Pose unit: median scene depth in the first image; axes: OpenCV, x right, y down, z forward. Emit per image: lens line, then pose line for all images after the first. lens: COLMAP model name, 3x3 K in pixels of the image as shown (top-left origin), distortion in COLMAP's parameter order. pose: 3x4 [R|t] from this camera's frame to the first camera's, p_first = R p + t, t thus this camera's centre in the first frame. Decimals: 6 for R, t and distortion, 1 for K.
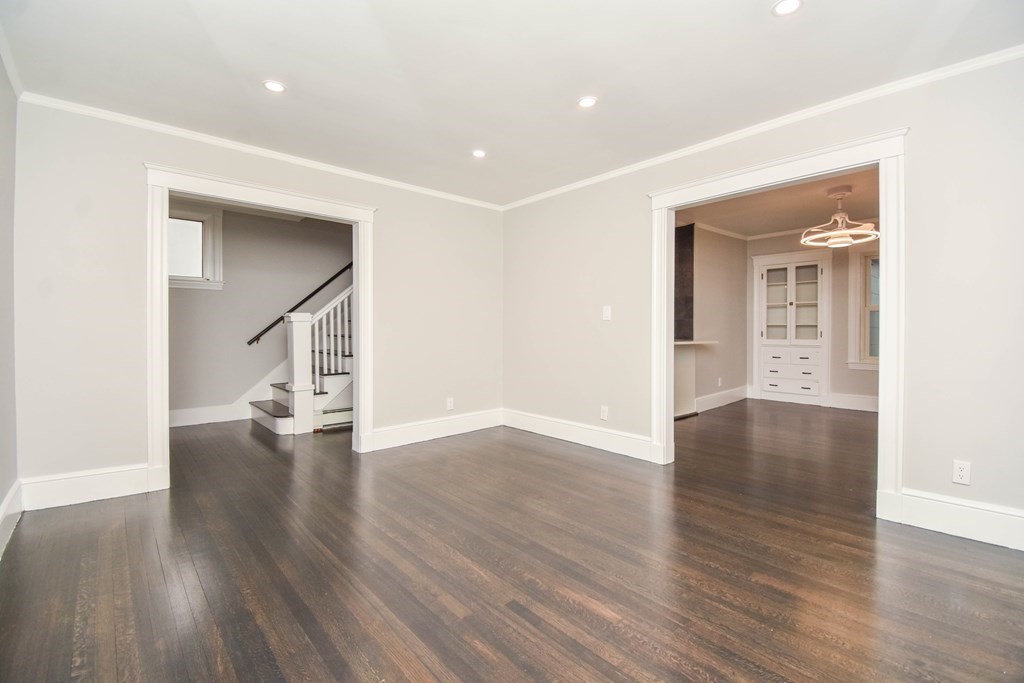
lens RADIAL K [[455.2, 0, 508.1], [0, 455.2, 337.1], [0, 0, 1]] dist [0.010385, -0.017330]
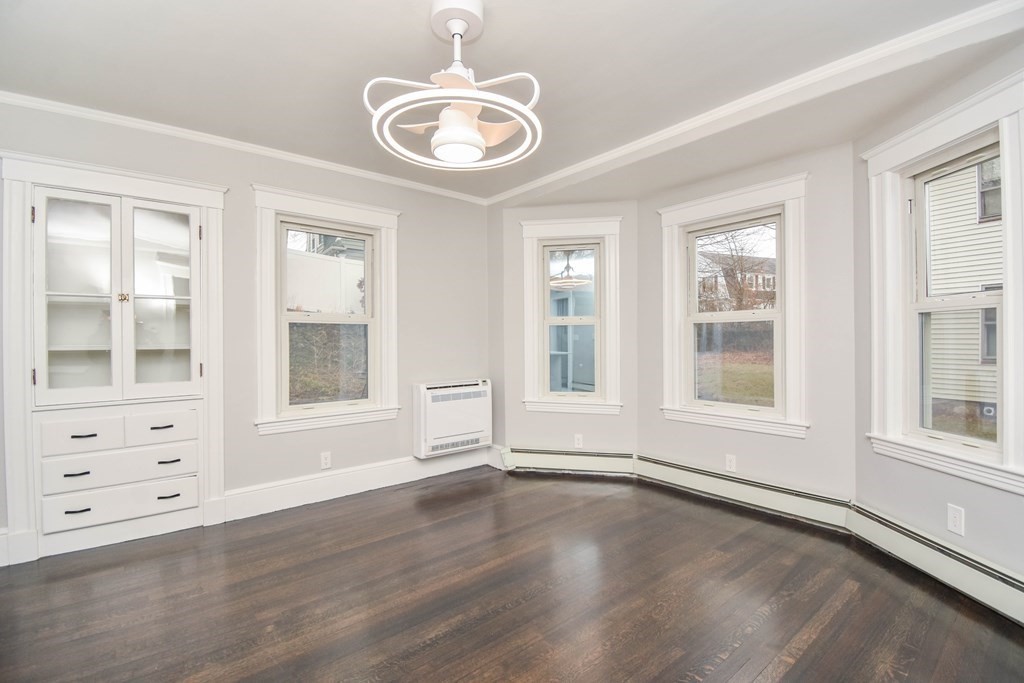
lens RADIAL K [[455.2, 0, 510.9], [0, 455.2, 344.4], [0, 0, 1]] dist [0.010385, -0.017330]
pose [[0.038796, -0.007023, 0.999222, 0.230708], [0.026616, 0.999628, 0.005993, -0.024840], [-0.998893, 0.026363, 0.038969, 0.642583]]
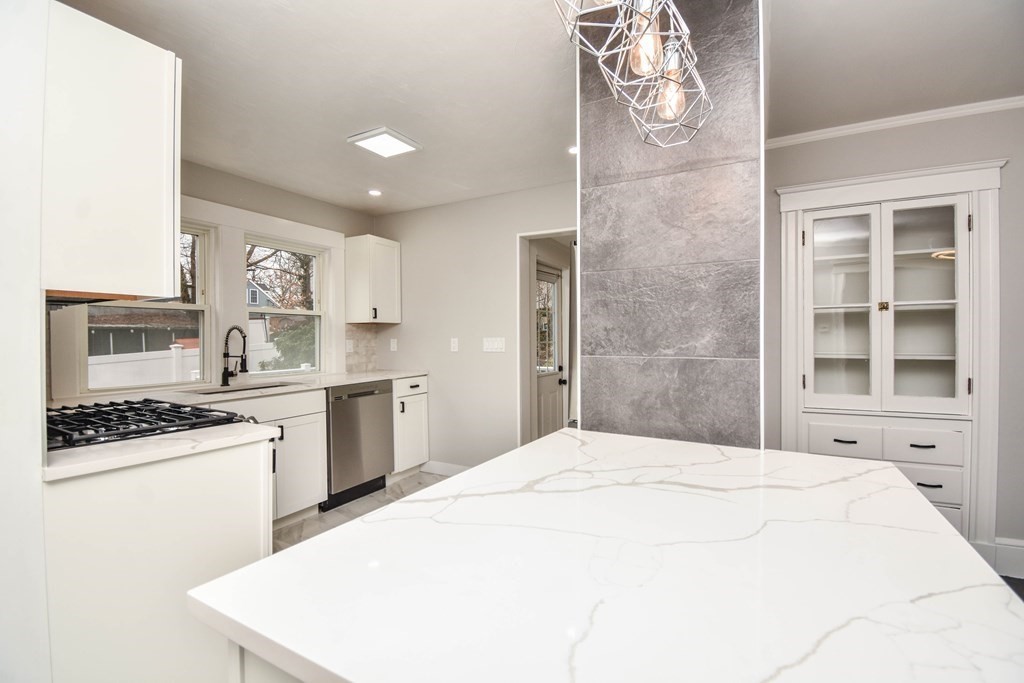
lens RADIAL K [[455.2, 0, 512.7], [0, 455.2, 340.0], [0, 0, 1]] dist [0.010385, -0.017330]
pose [[0.939691, -0.009039, 0.341905, 0.184305], [0.013271, 0.999862, -0.010042, -0.044198], [-0.341767, 0.013974, 0.939681, 0.740934]]
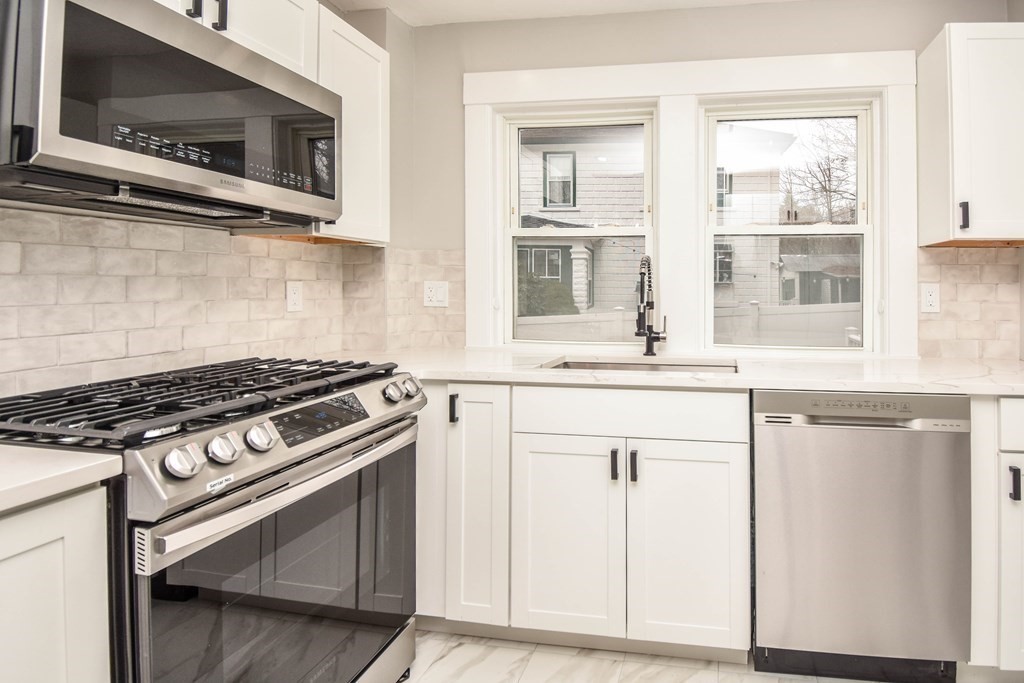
lens RADIAL K [[509.5, 0, 649.3], [0, 509.5, 288.2], [0, 0, 1]] dist [0.012303, 0.000125]
pose [[0.659397, 0.000602, -0.751795, 0.311699], [-0.020441, 0.999644, -0.017128, -0.042554], [0.751517, 0.026662, 0.659175, 1.078055]]
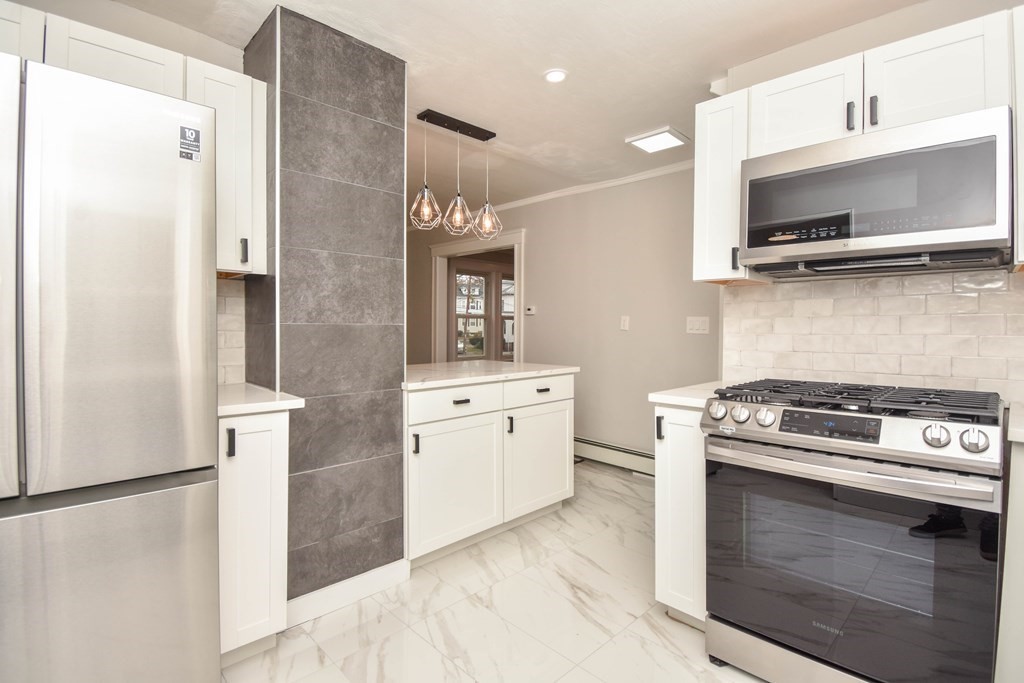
lens RADIAL K [[498.1, 0, 535.7], [0, 498.1, 336.5], [0, 0, 1]] dist [0.010241, -0.015561]
pose [[-0.995244, -0.008927, -0.097000, 0.246273], [-0.012693, 0.999186, 0.038284, -0.043121], [0.096580, 0.039333, -0.994548, 1.322596]]
